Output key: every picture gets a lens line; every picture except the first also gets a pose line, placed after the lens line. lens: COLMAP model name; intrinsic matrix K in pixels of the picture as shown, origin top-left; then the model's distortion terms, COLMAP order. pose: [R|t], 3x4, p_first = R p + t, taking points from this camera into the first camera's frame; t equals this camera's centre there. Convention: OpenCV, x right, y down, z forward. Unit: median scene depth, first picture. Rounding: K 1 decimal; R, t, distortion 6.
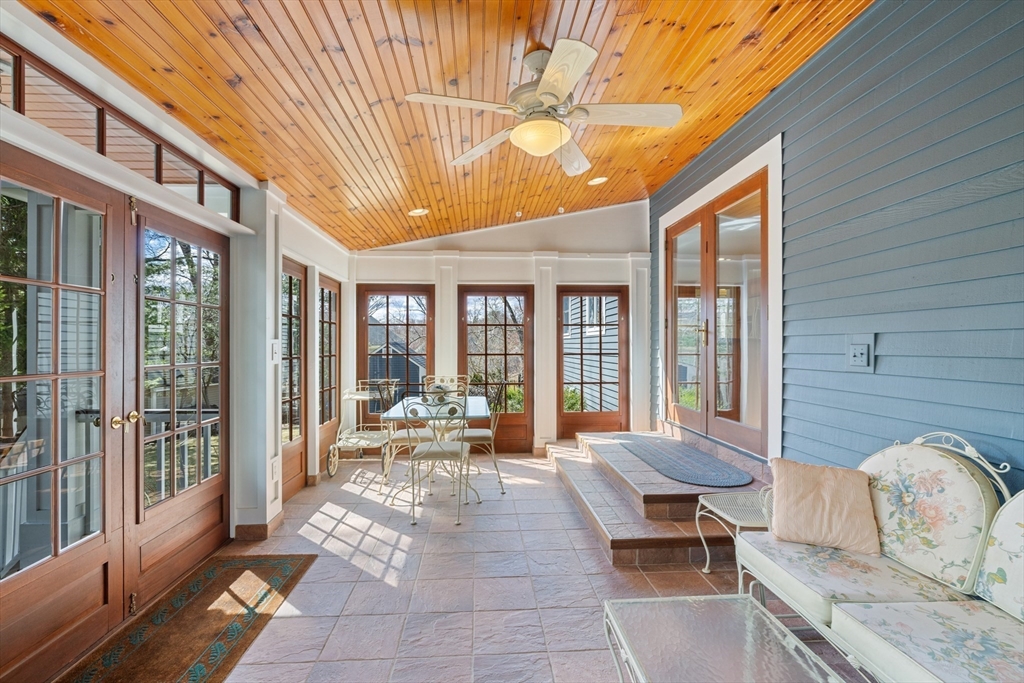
lens RADIAL K [[459.5, 0, 512.0], [0, 459.5, 341.5], [0, 0, 1]] dist [-0.003253, -0.000781]
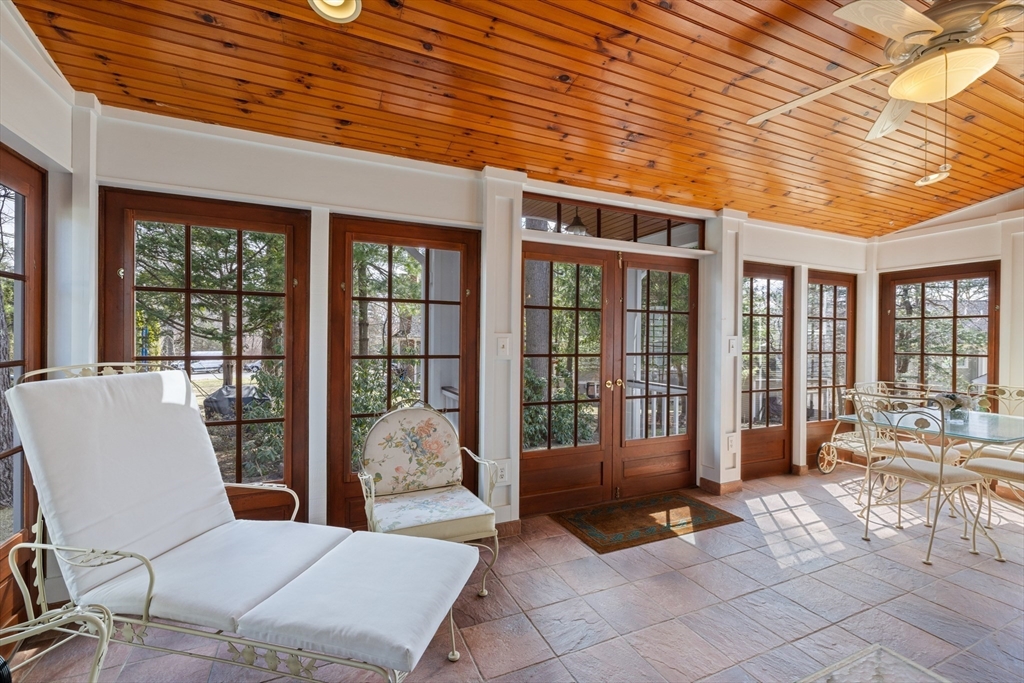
lens RADIAL K [[430.0, 0, 499.2], [0, 430.0, 335.4], [0, 0, 1]] dist [0.000340, -0.000151]
pose [[0.341711, -0.005001, -0.939792, 0.362354], [-0.001577, 0.999981, -0.005894, 0.001215], [0.939804, 0.003496, 0.341697, 0.033218]]
